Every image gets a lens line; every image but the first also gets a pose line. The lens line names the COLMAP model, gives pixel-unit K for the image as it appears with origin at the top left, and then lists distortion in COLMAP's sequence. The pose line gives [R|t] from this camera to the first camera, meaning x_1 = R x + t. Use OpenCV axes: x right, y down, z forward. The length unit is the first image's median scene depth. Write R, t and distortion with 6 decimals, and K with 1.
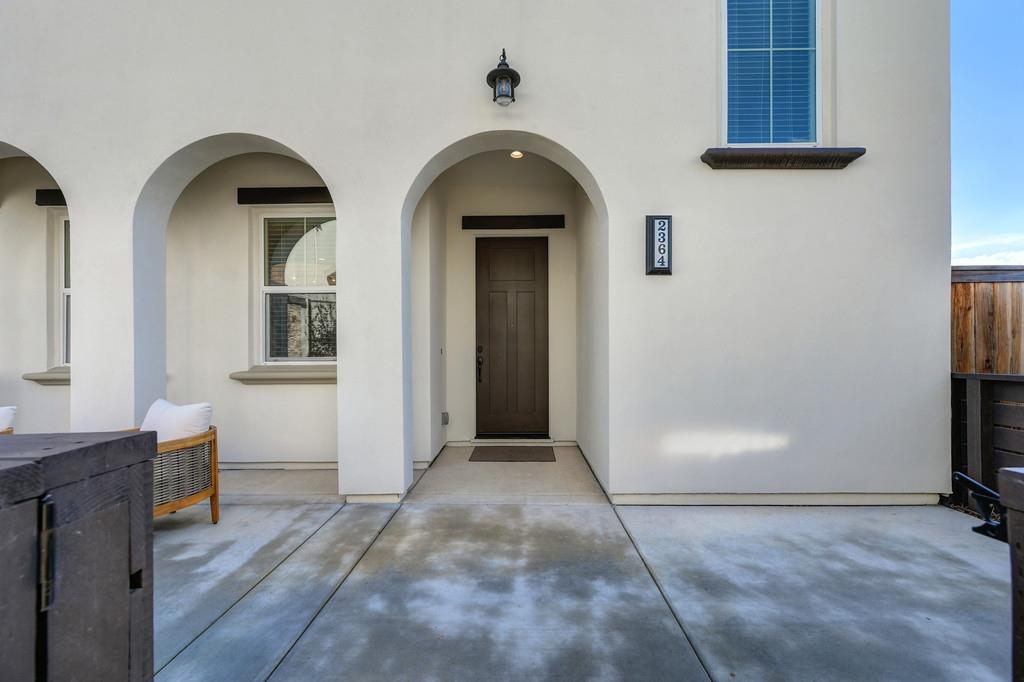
lens RADIAL K [[406.2, 0, 517.5], [0, 406.2, 346.6], [0, 0, 1]] dist [0.001182, -0.000286]
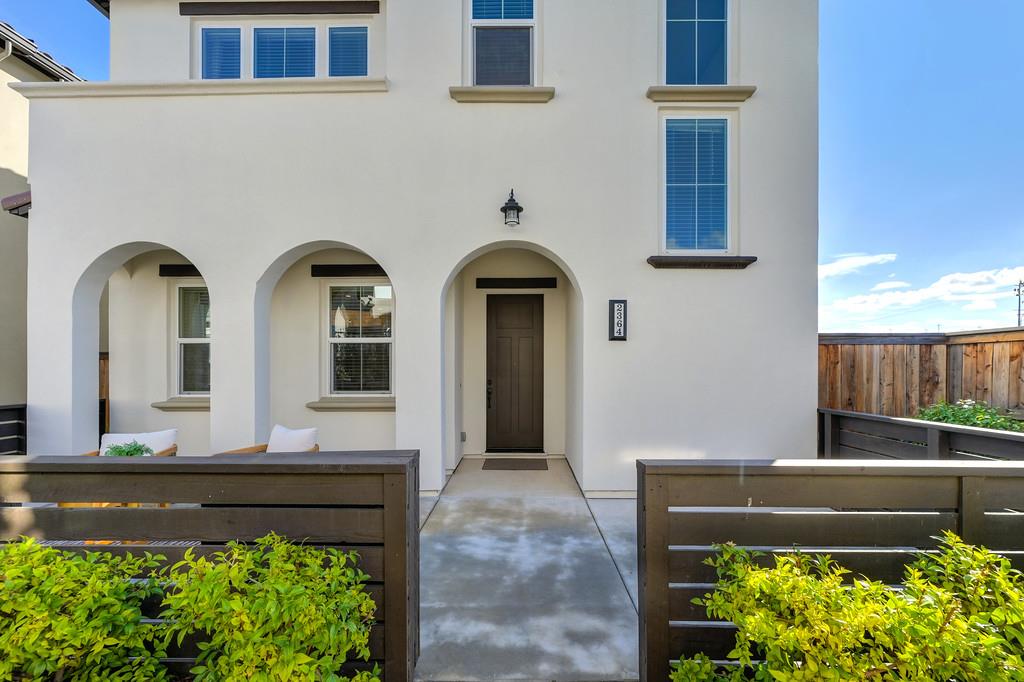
lens RADIAL K [[406.2, 0, 518.3], [0, 406.2, 364.6], [0, 0, 1]] dist [0.001182, -0.000286]
pose [[0.999981, 0.004756, 0.003823, -0.013859], [-0.004789, 0.999953, 0.008421, -0.103914], [-0.003782, -0.008439, 0.999957, -0.467121]]
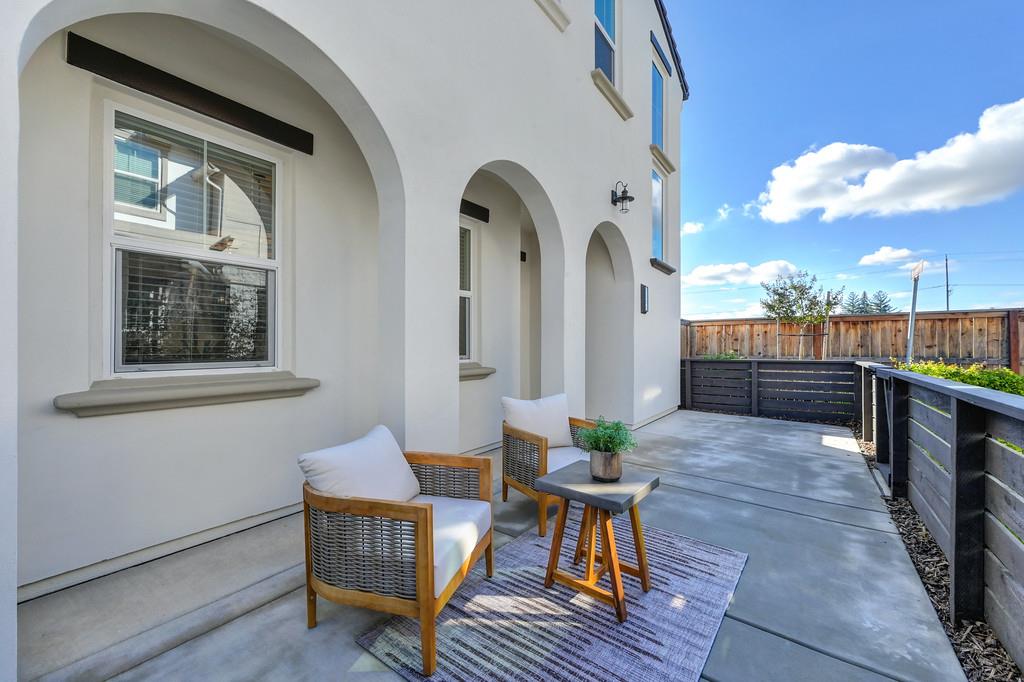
lens RADIAL K [[406.2, 0, 510.0], [0, 406.2, 346.4], [0, 0, 1]] dist [0.001182, -0.000286]
pose [[0.585984, 0.001633, 0.810321, -1.726073], [-0.005880, 0.999980, 0.002237, -0.016300], [-0.810302, -0.006075, 0.585982, 0.349731]]
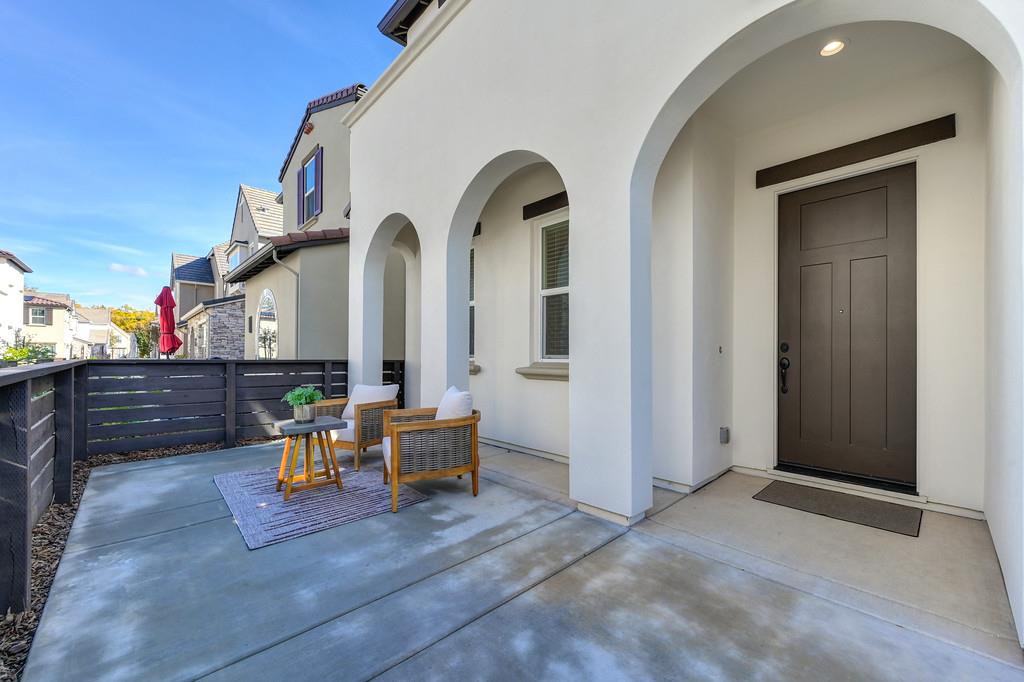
lens RADIAL K [[406.2, 0, 516.3], [0, 406.2, 350.9], [0, 0, 1]] dist [0.001182, -0.000286]
pose [[0.700400, 0.002373, -0.713746, 0.155143], [0.000568, 0.999992, 0.003883, 0.015799], [0.713750, -0.003125, 0.700393, 0.255439]]
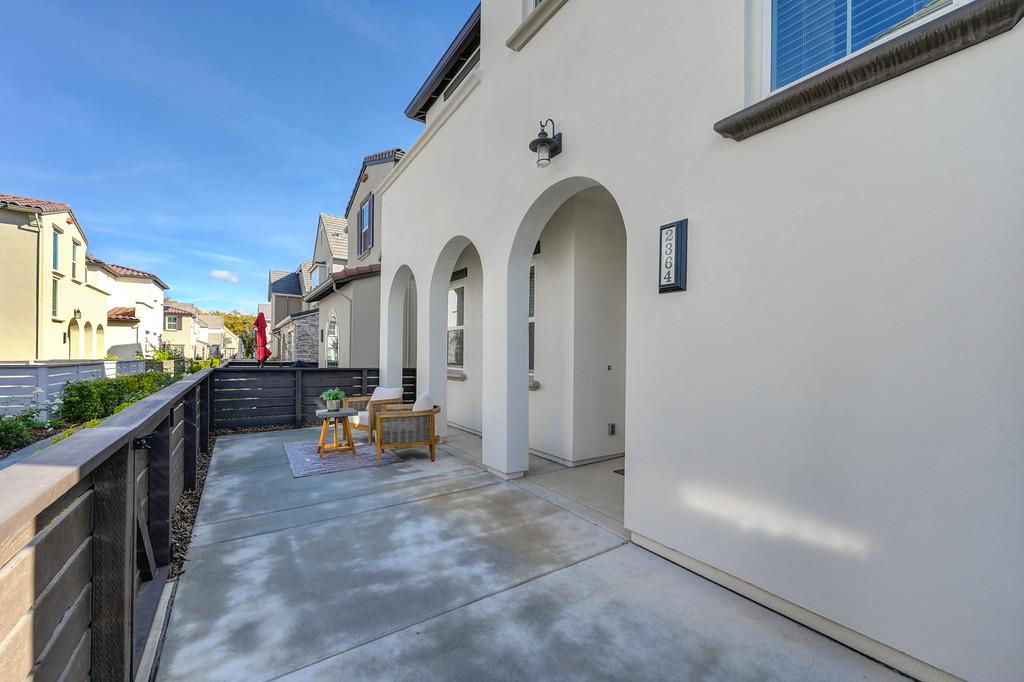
lens RADIAL K [[406.2, 0, 514.7], [0, 406.2, 353.6], [0, 0, 1]] dist [0.001182, -0.000286]
pose [[0.575729, 0.009562, -0.817585, 0.875737], [-0.004239, 0.999953, 0.008710, -0.055598], [0.817630, -0.001549, 0.575742, 0.245308]]
